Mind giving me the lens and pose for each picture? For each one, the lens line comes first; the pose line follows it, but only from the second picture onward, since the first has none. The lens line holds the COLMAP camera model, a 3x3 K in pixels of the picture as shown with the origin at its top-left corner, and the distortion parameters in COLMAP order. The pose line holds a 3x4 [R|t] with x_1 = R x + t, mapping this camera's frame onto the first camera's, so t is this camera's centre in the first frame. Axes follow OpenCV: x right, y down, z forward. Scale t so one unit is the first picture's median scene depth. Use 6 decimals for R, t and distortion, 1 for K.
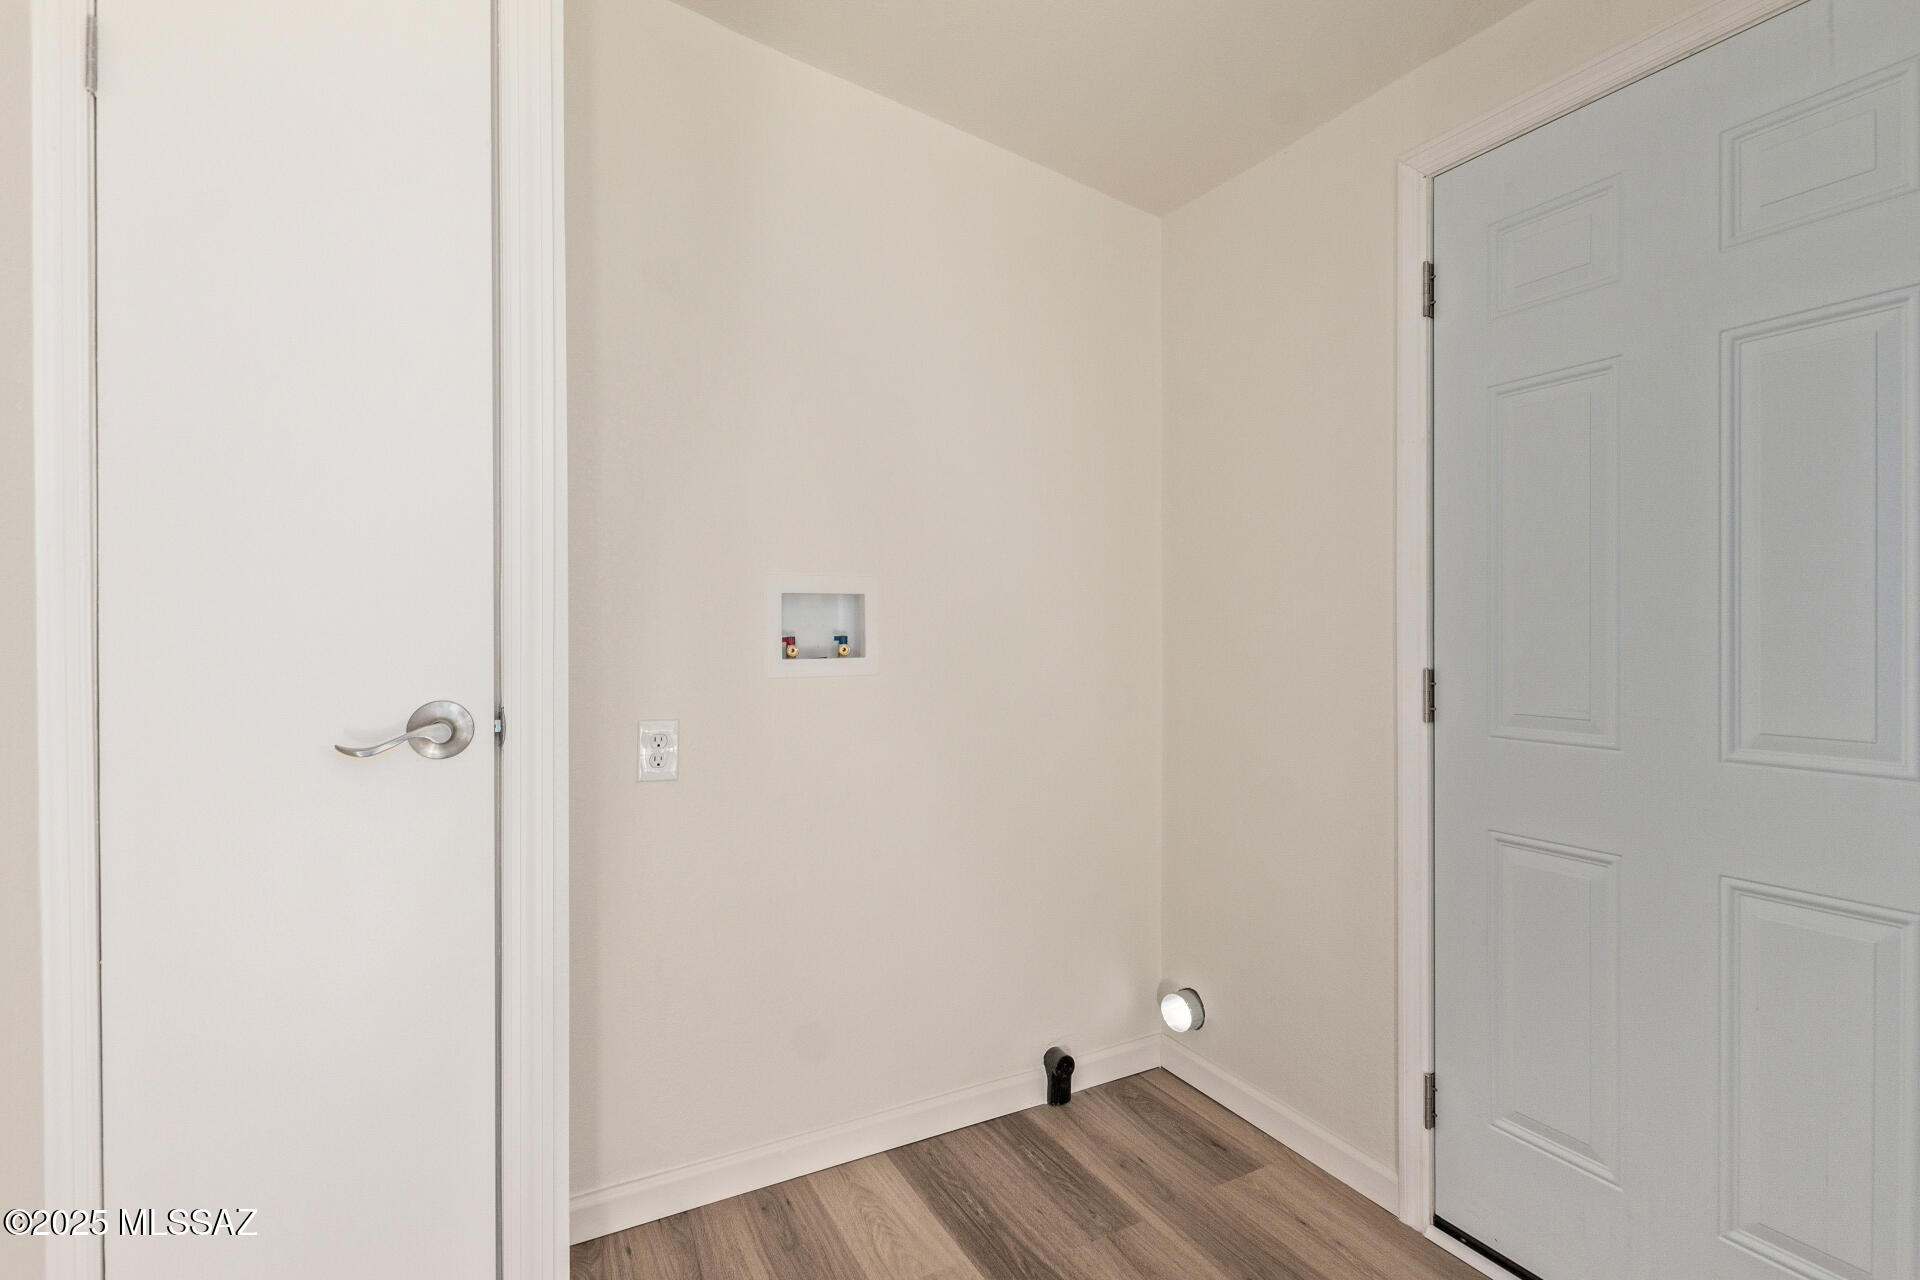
lens RADIAL K [[909.6, 0, 947.8], [0, 909.6, 639.7], [0, 0, 1]] dist [0.003238, 0.000428]
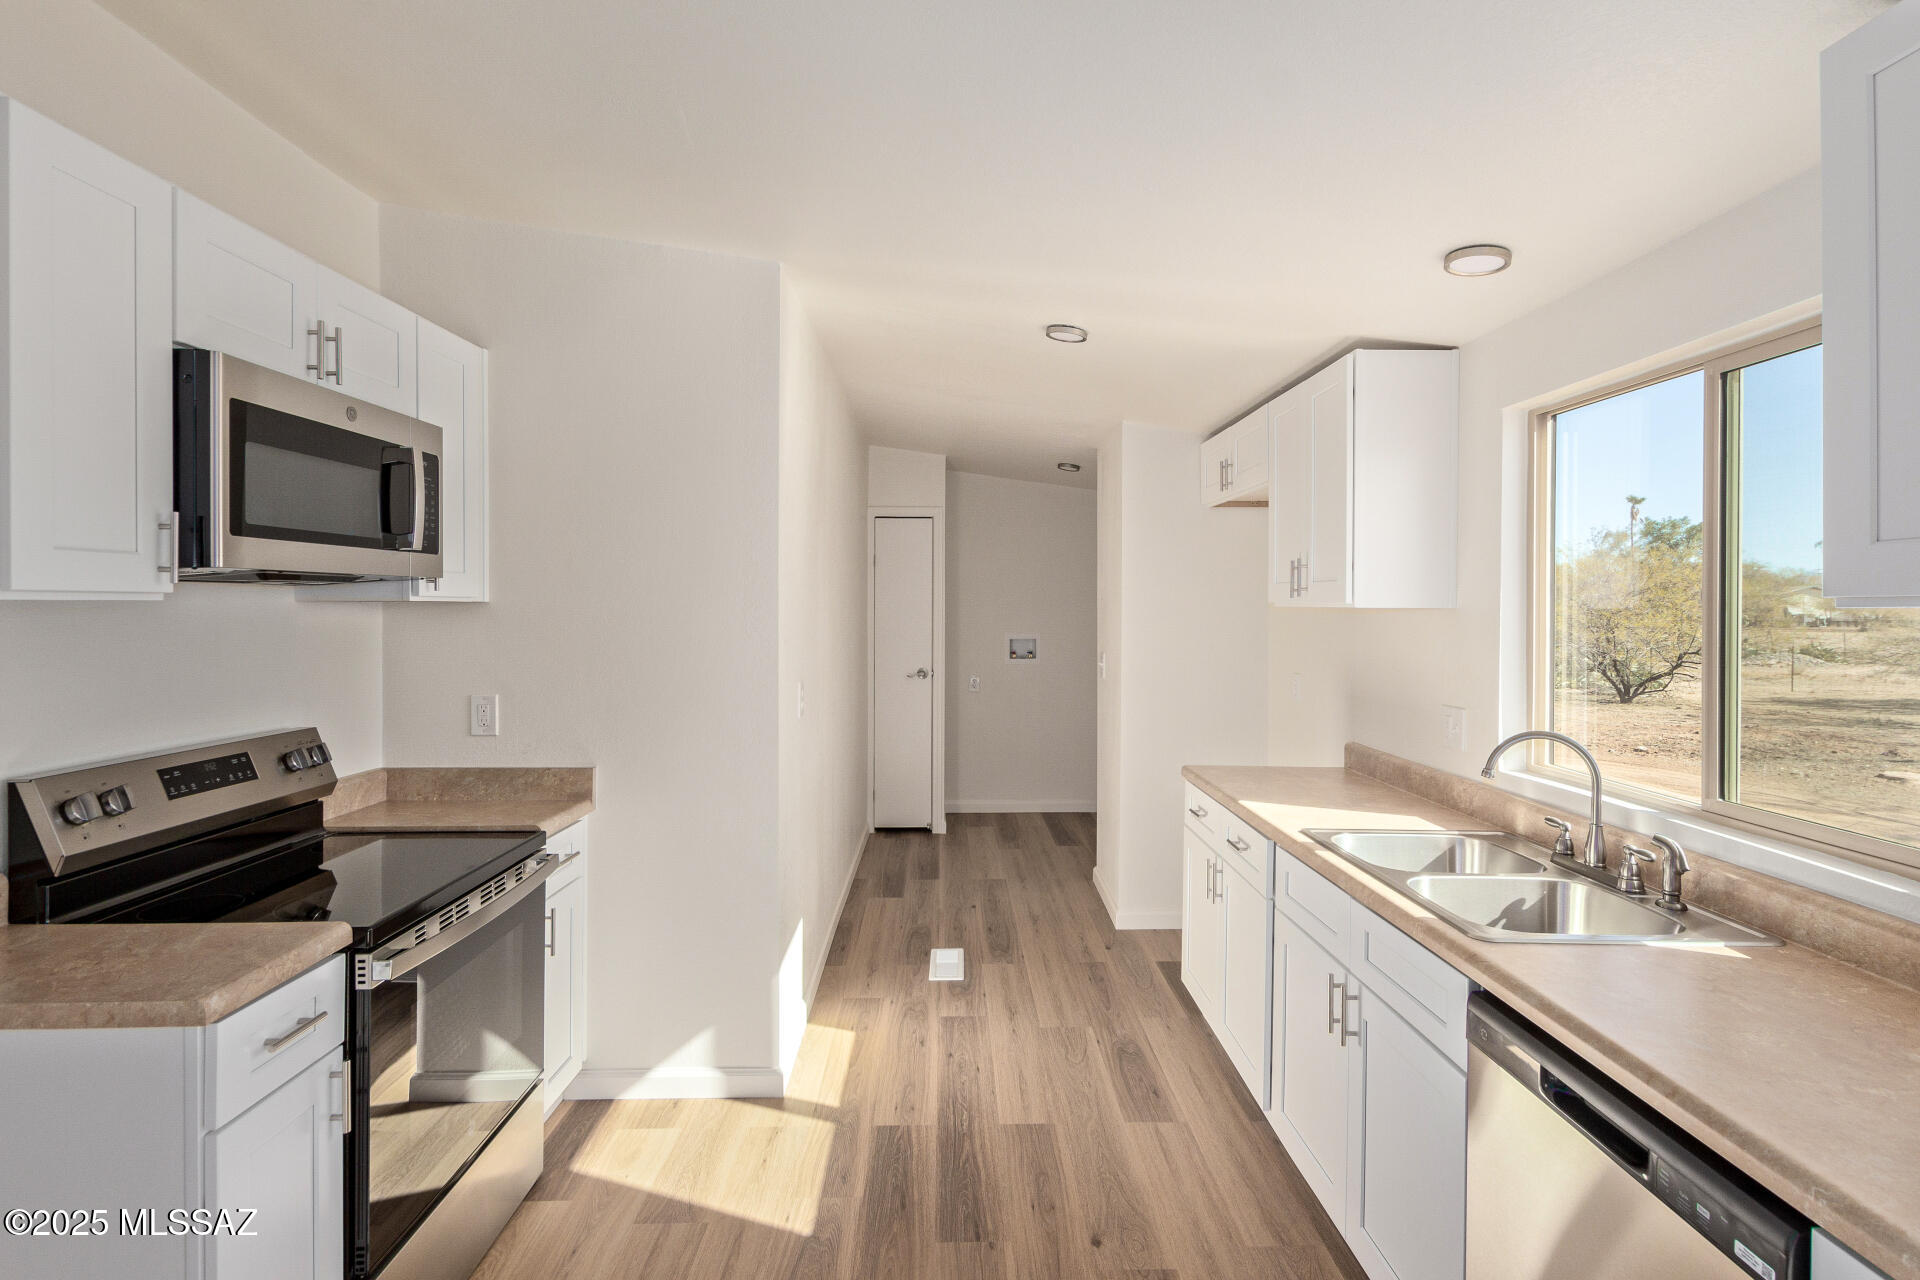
lens RADIAL K [[930.9, 0, 960.4], [0, 930.9, 609.4], [0, 0, 1]] dist [0.010303, 0.000134]
pose [[0.900422, 0.006683, -0.434965, 1.108272], [-0.009457, 0.999946, -0.004212, -0.138728], [0.434914, 0.007906, 0.900437, -2.106744]]
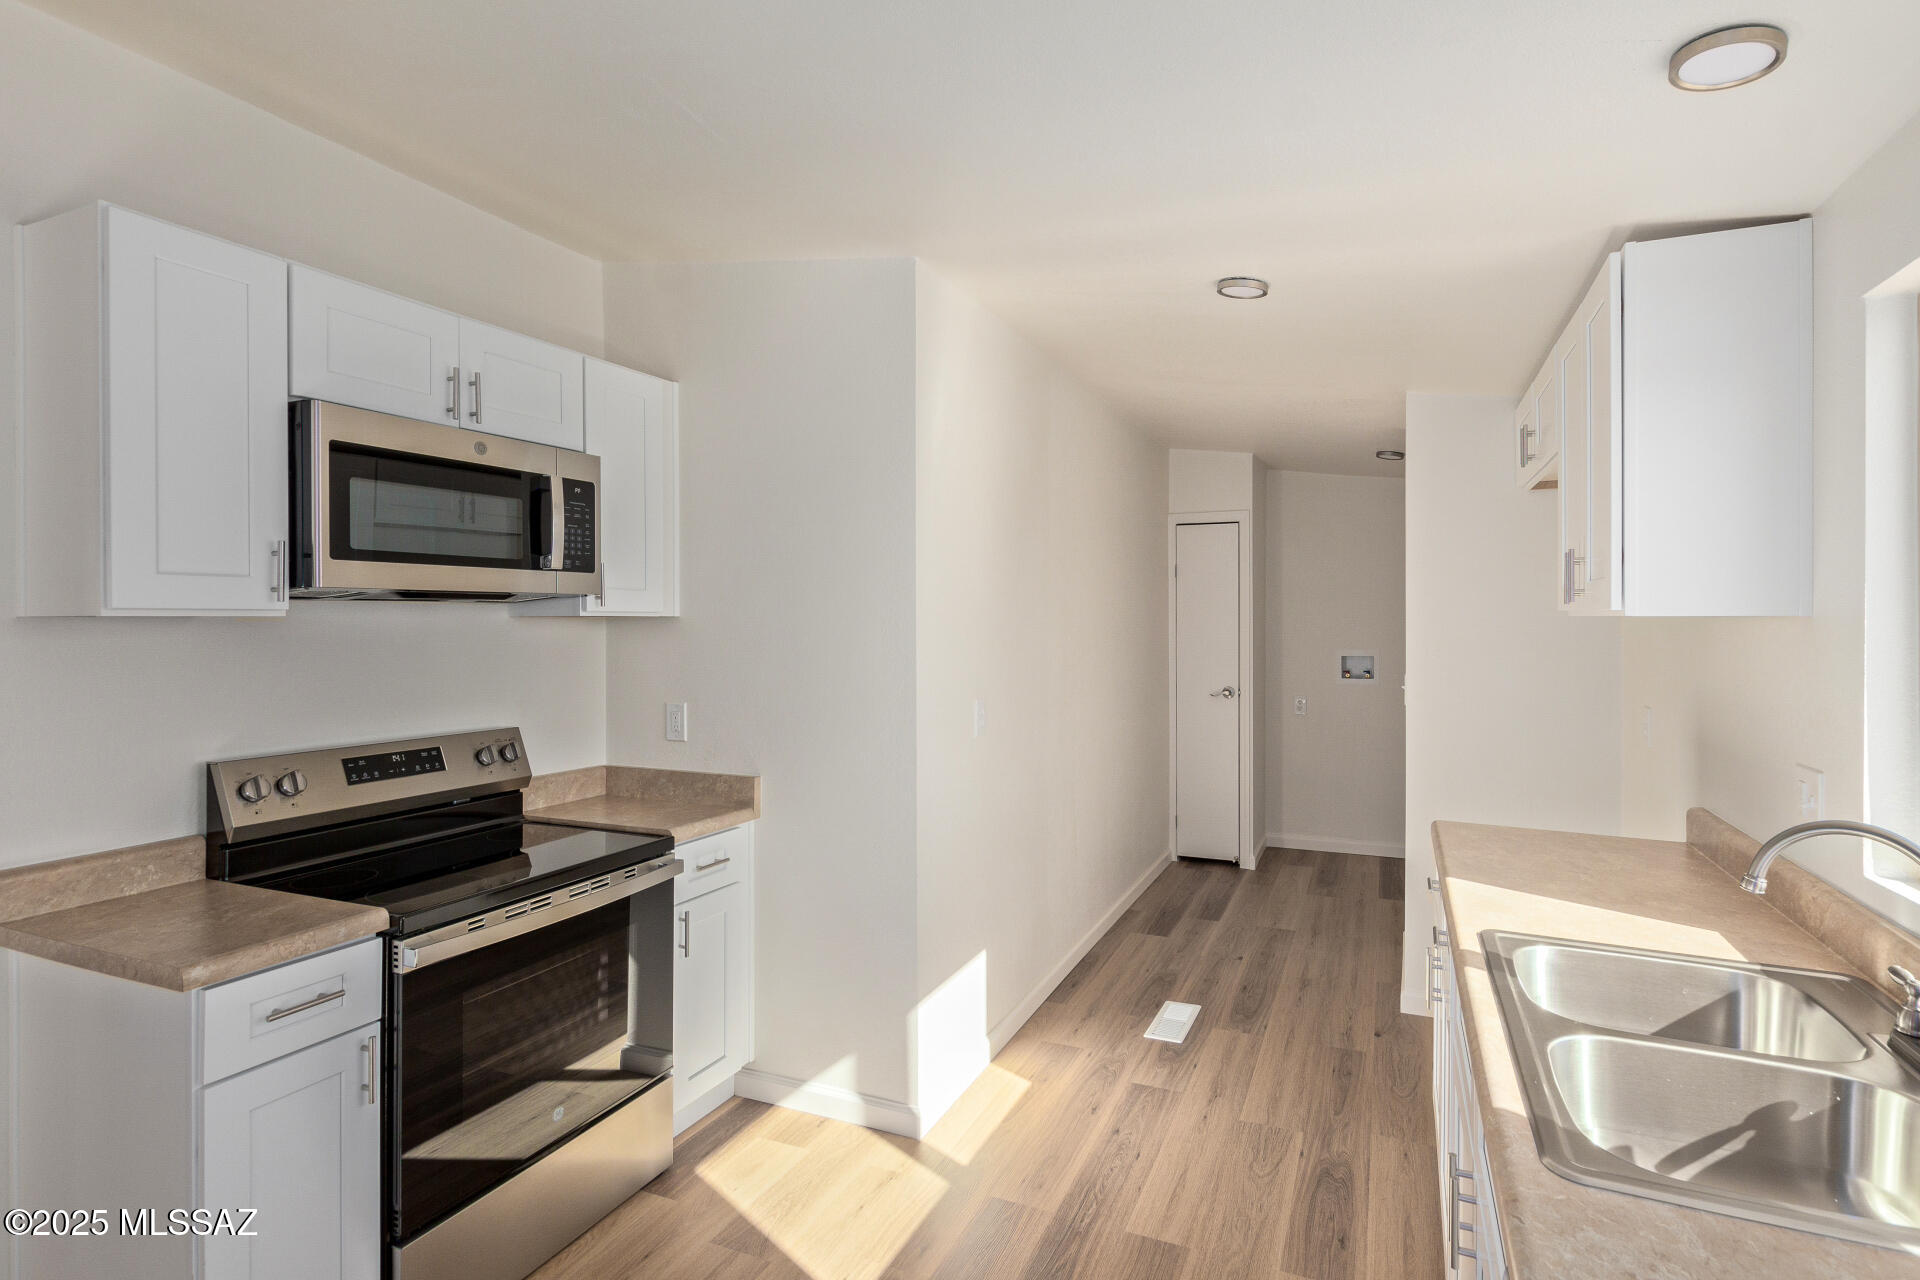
lens RADIAL K [[917.0, 0, 1008.8], [0, 917.0, 619.2], [0, 0, 1]] dist [0.013040, -0.000476]
pose [[0.650322, -0.000396, -0.759659, 1.336149], [-0.006485, 0.999961, -0.006074, -0.139502], [0.759631, 0.008877, 0.650294, -1.713143]]
